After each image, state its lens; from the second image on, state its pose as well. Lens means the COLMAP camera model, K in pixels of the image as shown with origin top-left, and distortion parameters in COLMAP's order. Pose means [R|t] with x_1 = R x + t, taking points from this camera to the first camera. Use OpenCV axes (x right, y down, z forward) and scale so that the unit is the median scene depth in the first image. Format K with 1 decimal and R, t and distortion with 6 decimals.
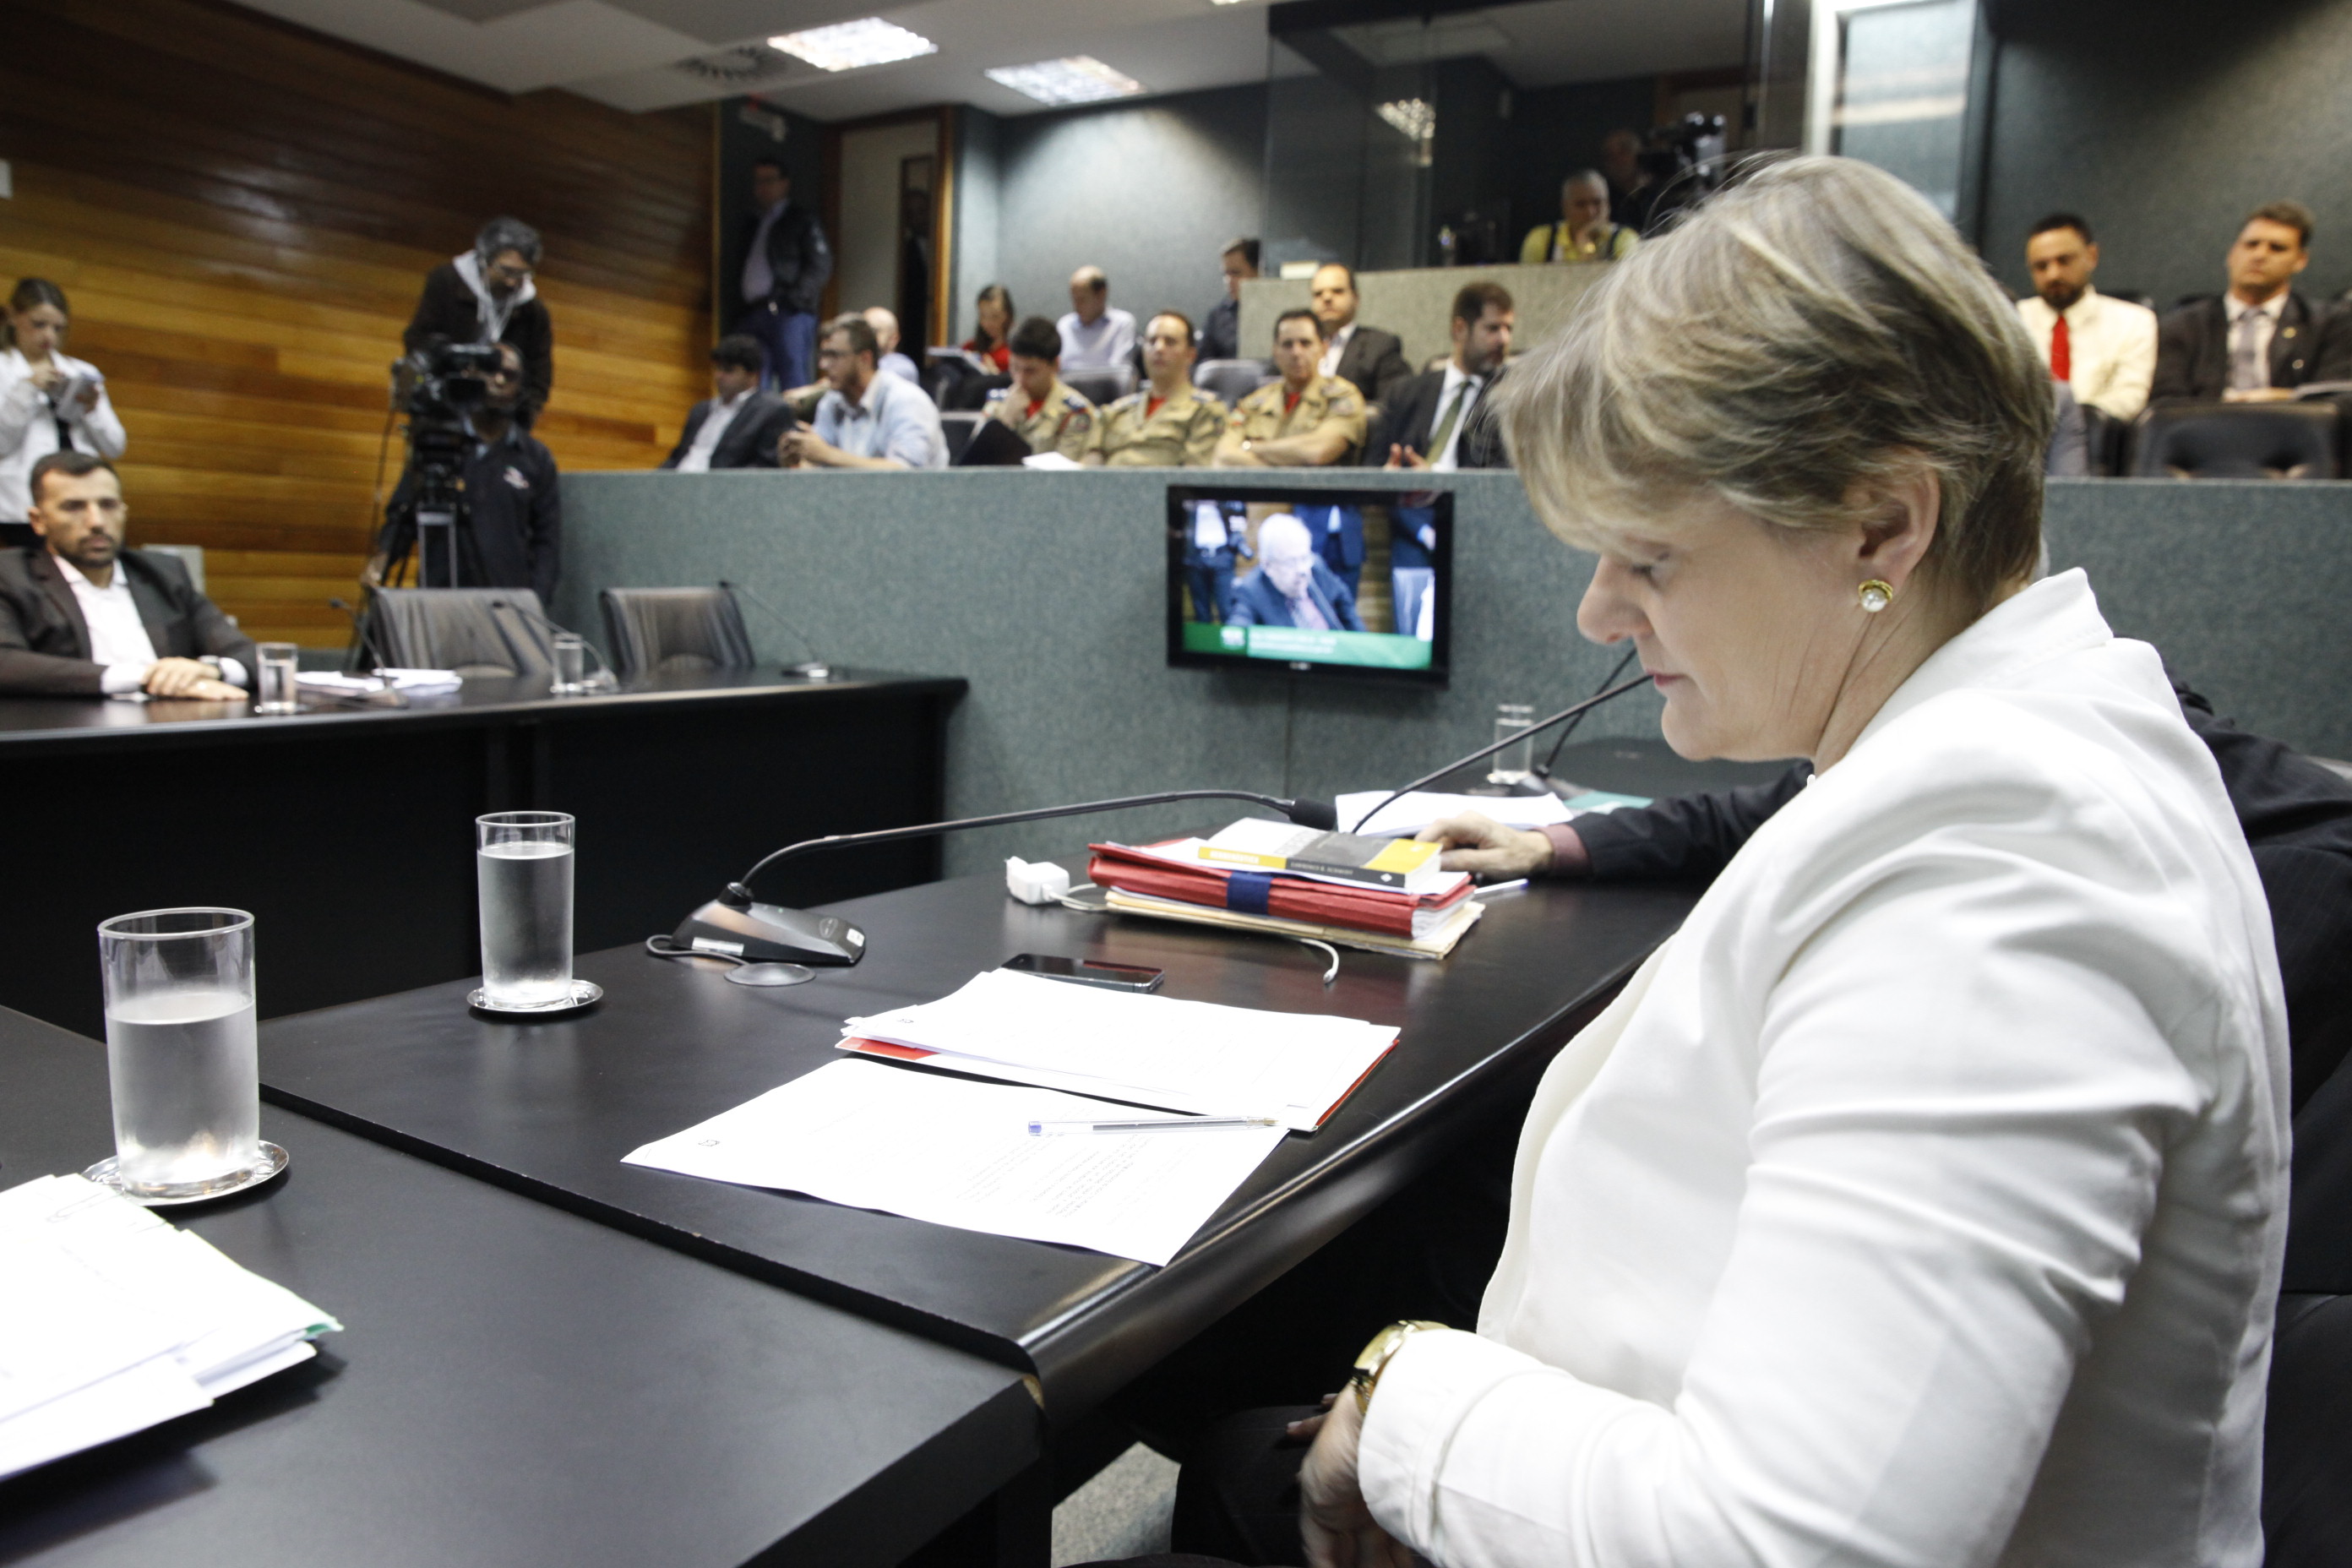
lens RADIAL K [[1624.2, 0, 1163.2], [0, 1624.2, 789.1], [0, 0, 1]] dist [-0.112324, 0.084188]
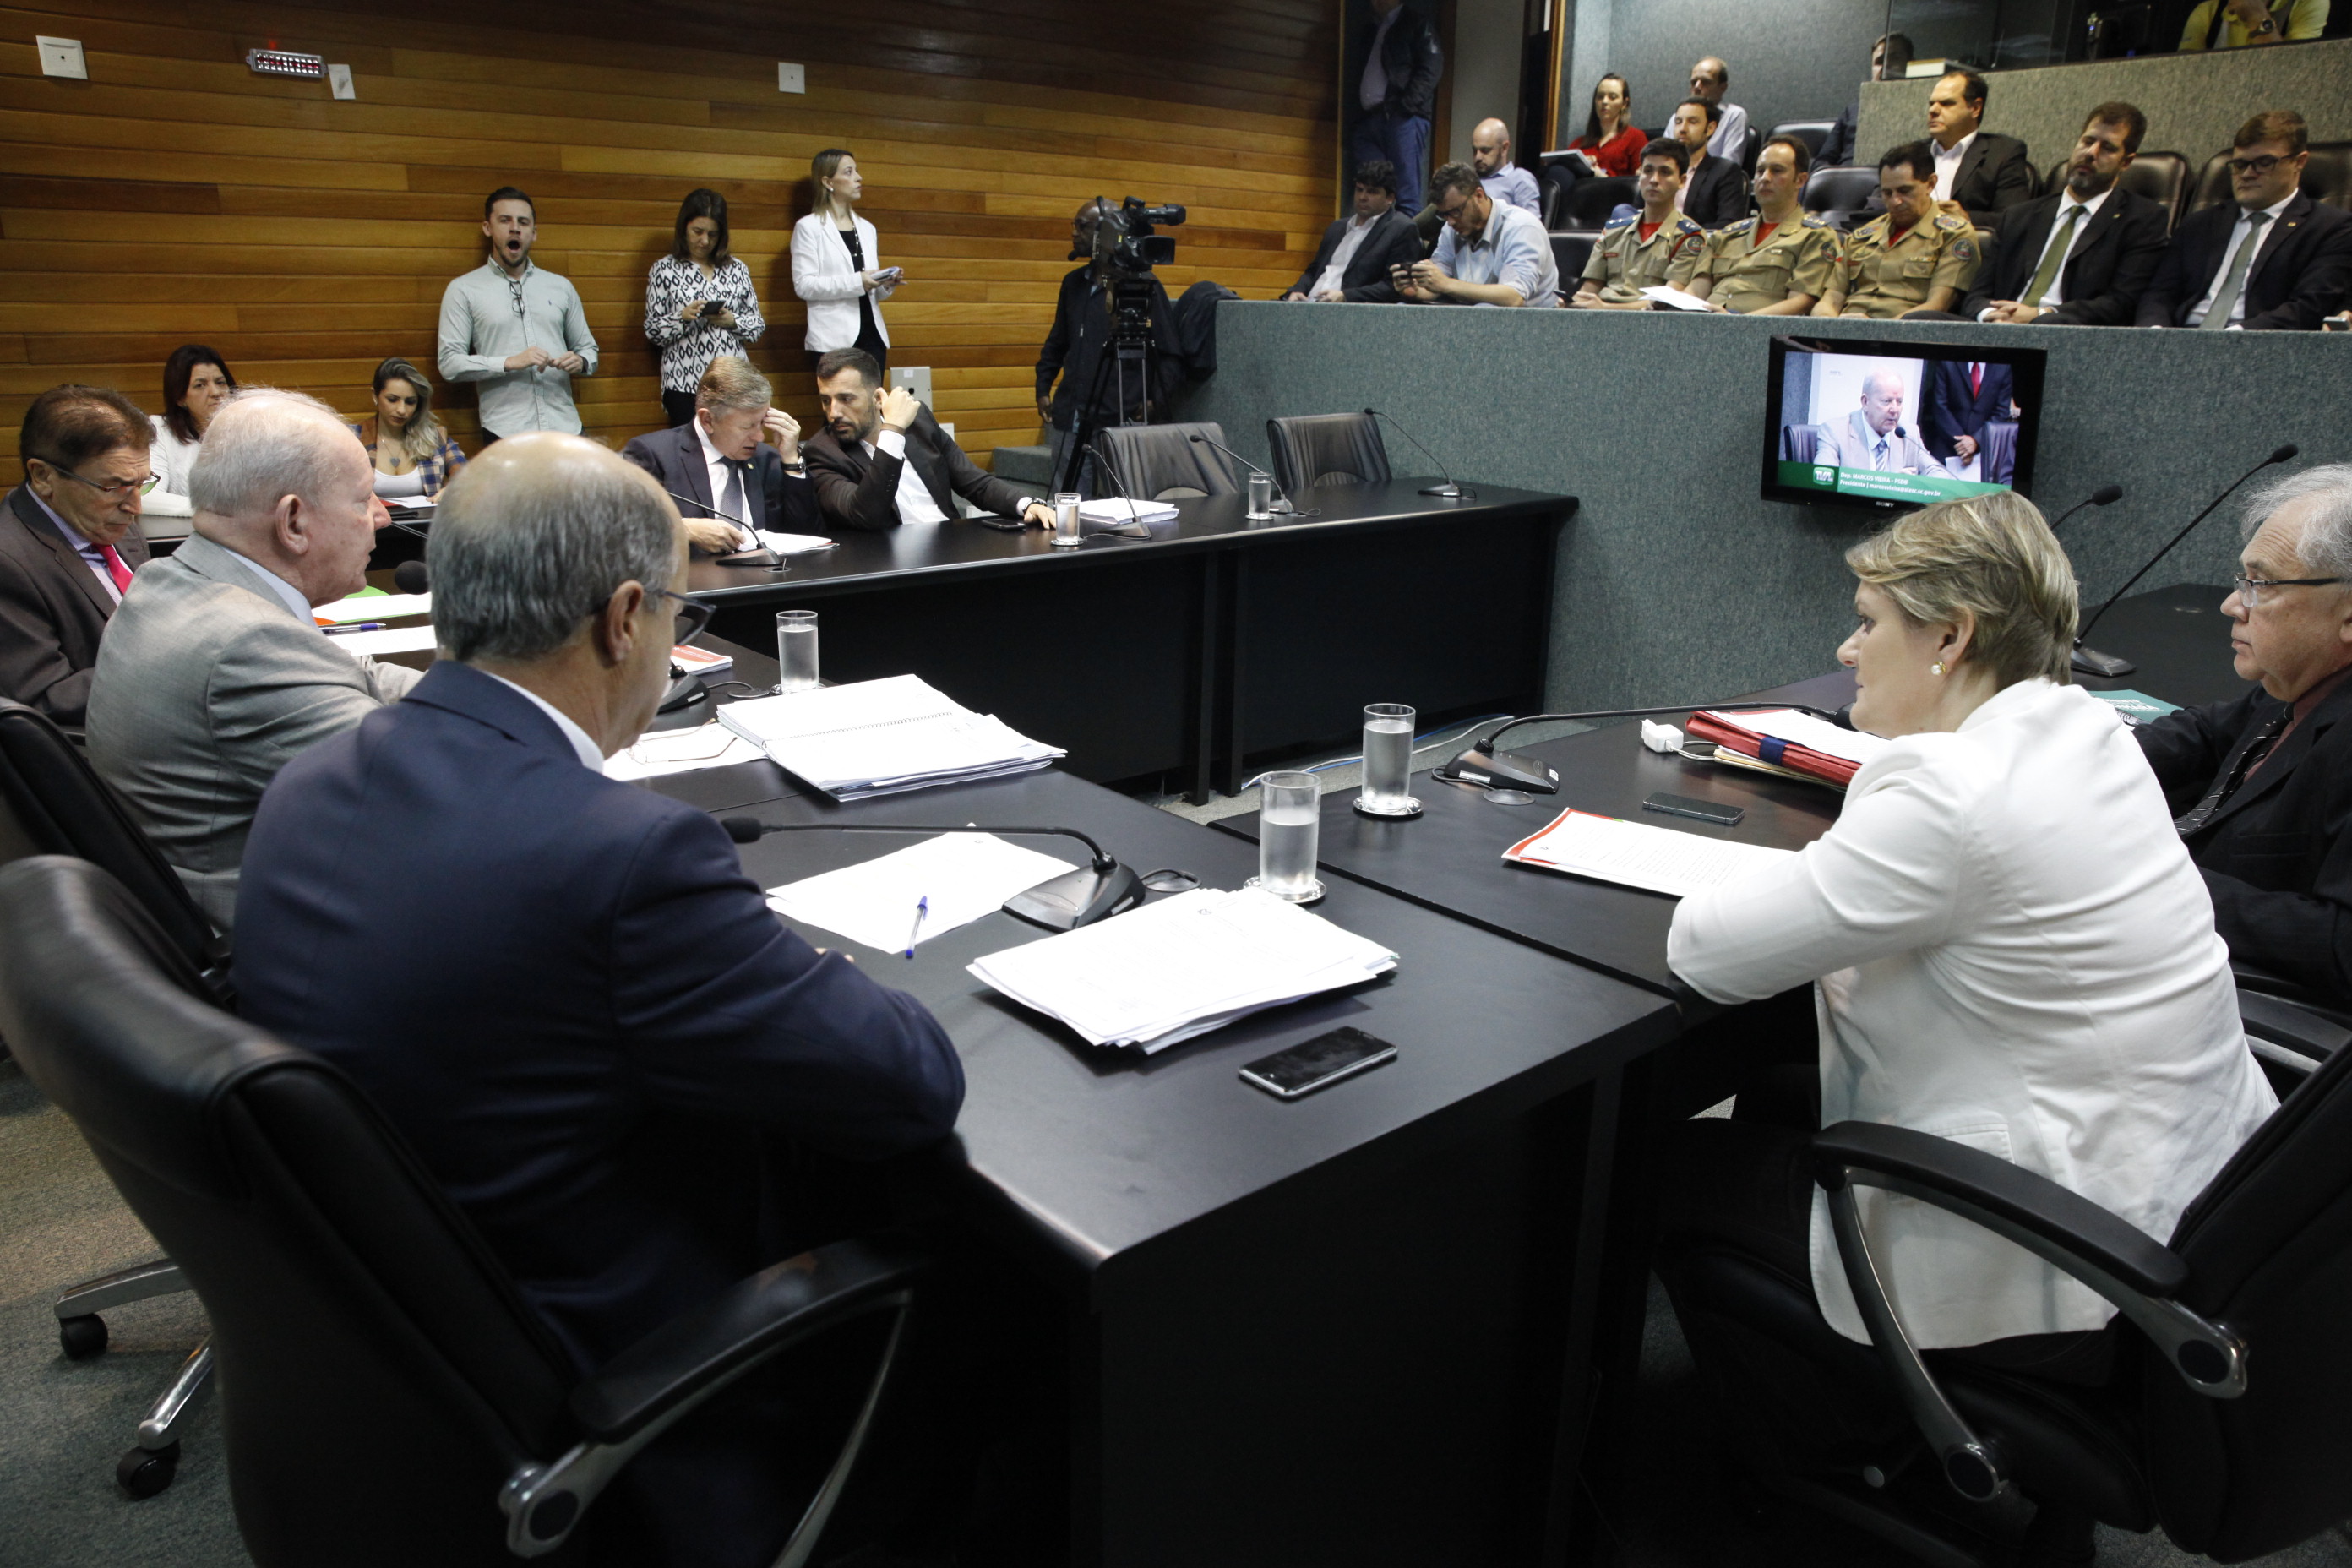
lens RADIAL K [[1624.2, 0, 1163.2], [0, 1624.2, 789.1], [0, 0, 1]] dist [-0.112324, 0.084188]
pose [[0.940199, 0.071659, -0.333003, -0.003900], [-0.019066, 0.987159, 0.158597, -0.040745], [0.340092, -0.142764, 0.929492, -0.185539]]
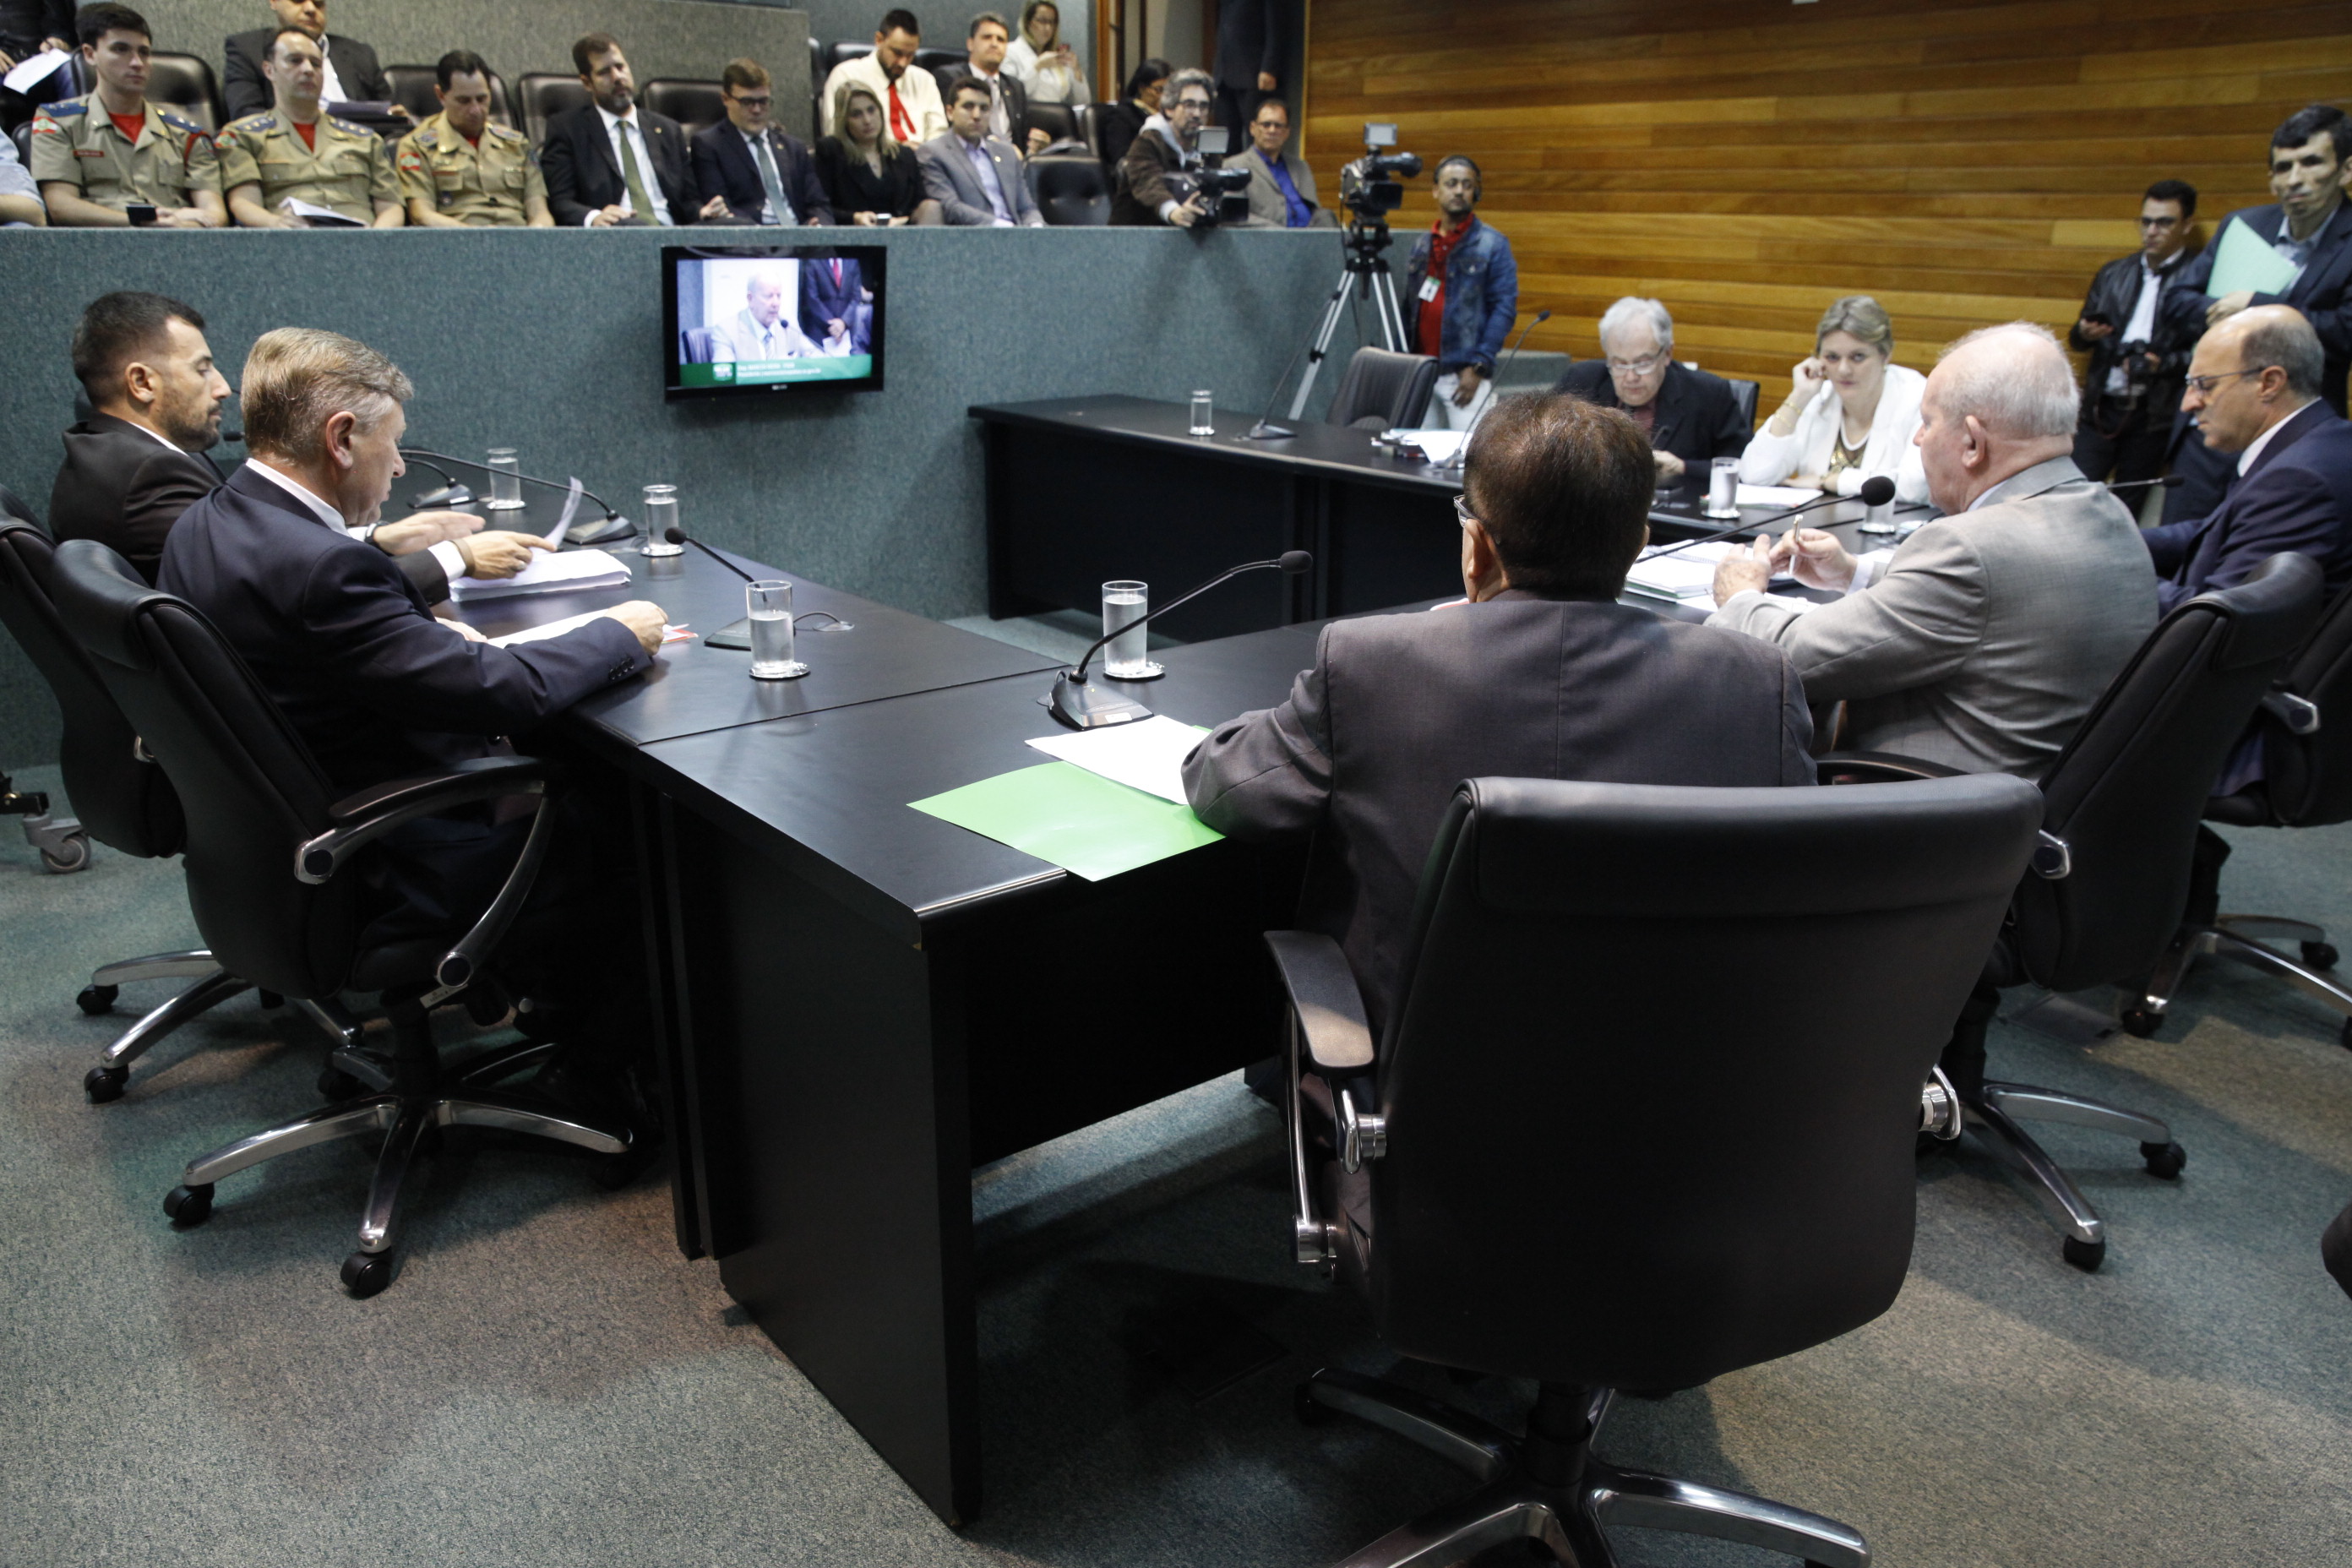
lens RADIAL K [[1771.6, 0, 1176.0], [0, 1771.6, 784.0], [0, 0, 1]] dist [-0.120716, 0.123906]
pose [[0.329026, -0.323394, 0.887220, -1.006319], [0.126248, 0.946162, 0.298059, -0.134335], [-0.935844, 0.013941, 0.352139, 0.199094]]
